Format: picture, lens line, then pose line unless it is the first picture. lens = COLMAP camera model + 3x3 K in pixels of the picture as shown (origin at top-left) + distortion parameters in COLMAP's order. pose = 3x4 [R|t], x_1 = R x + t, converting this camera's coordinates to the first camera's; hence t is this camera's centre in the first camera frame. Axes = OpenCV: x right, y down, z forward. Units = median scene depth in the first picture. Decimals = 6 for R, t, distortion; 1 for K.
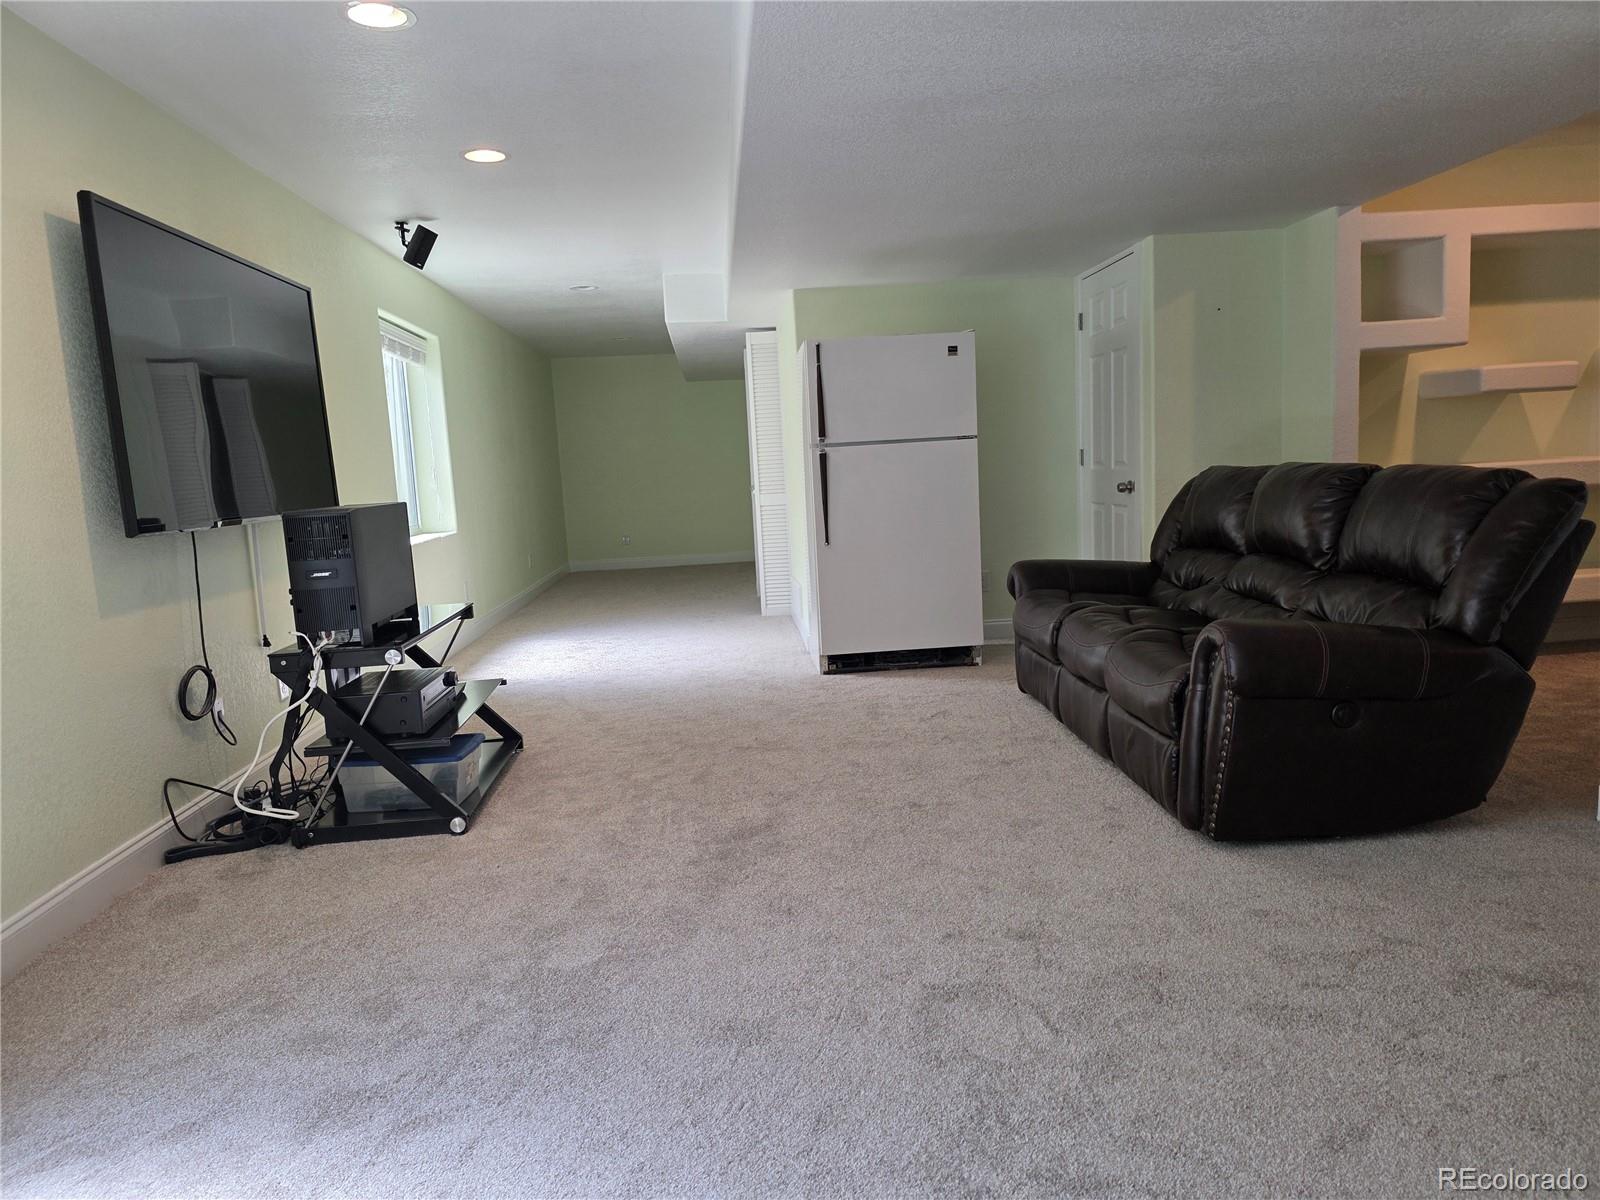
lens RADIAL K [[1067.0, 0, 778.8], [0, 1067.0, 610.0], [0, 0, 1]] dist [0.083746, -0.091565]
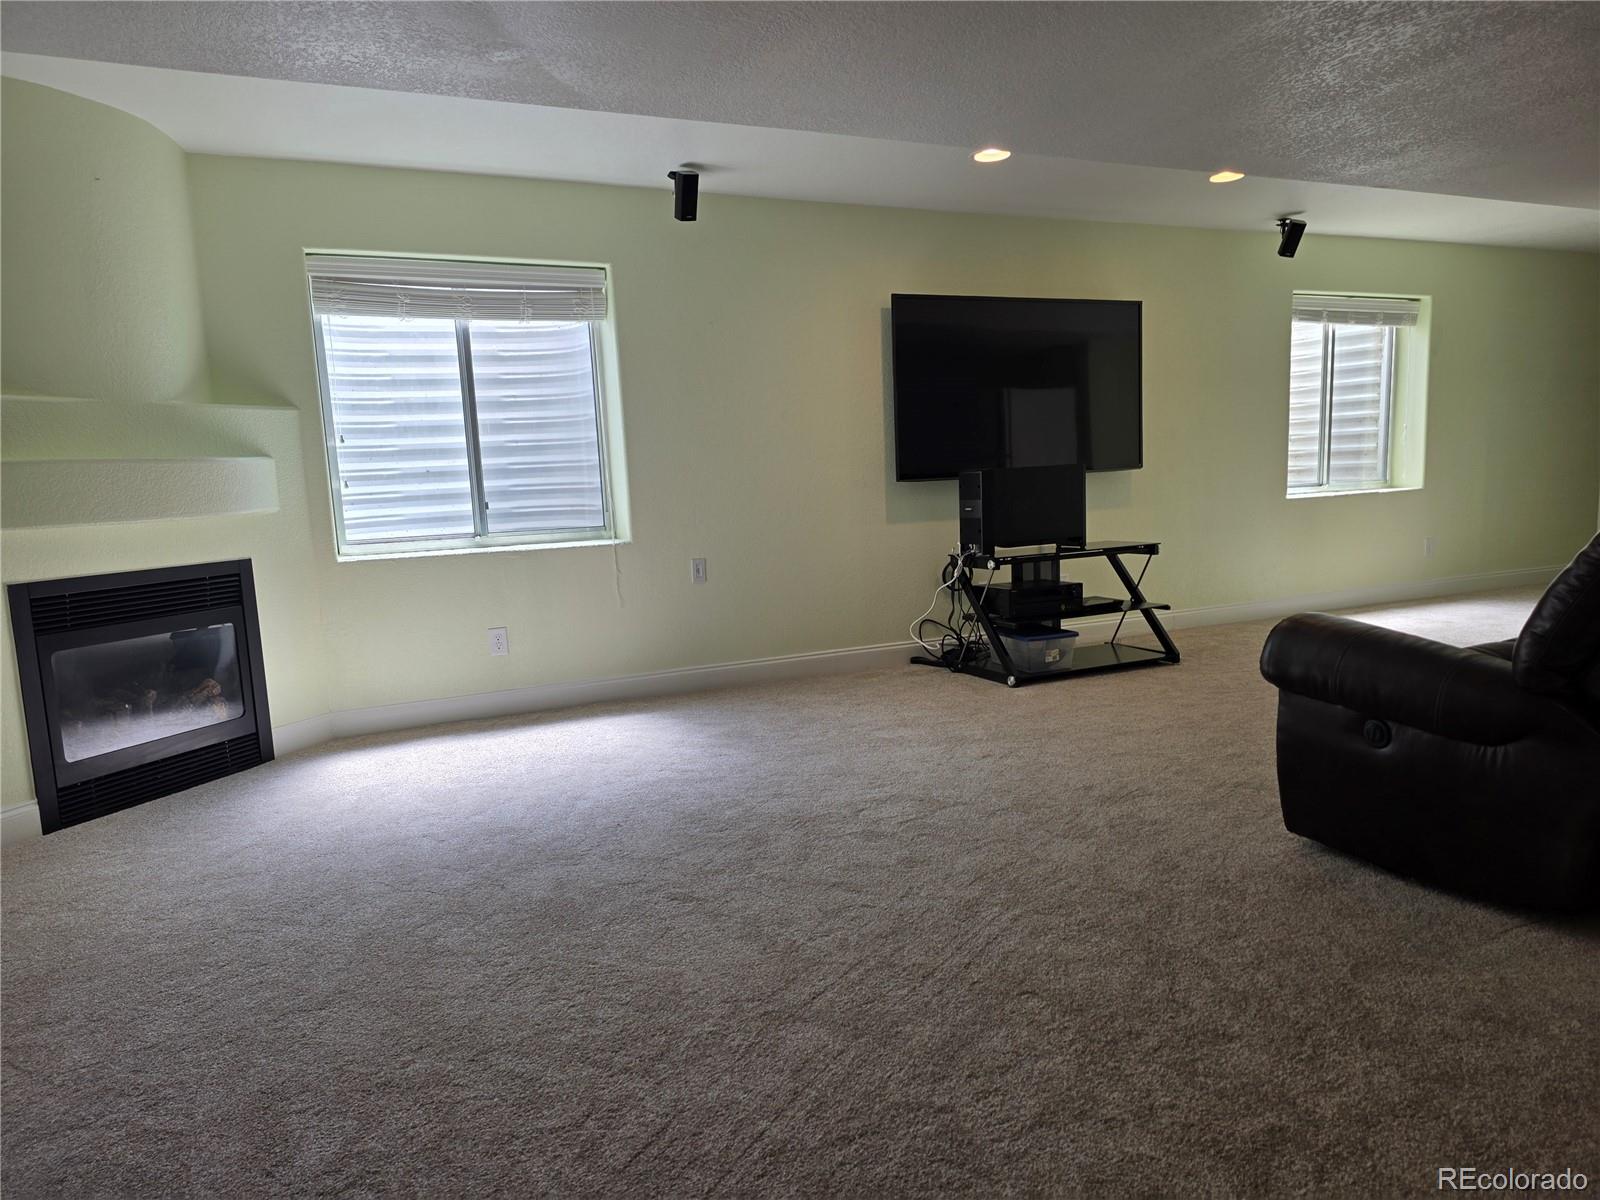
lens RADIAL K [[1048.0, 0, 801.1], [0, 1048.0, 621.5], [0, 0, 1]] dist [0.081310, -0.081170]
pose [[0.363078, 0.168179, -0.916455, 0.903115], [-0.105978, 0.984647, 0.138707, -0.053981], [0.925712, 0.046762, 0.375327, 0.163999]]
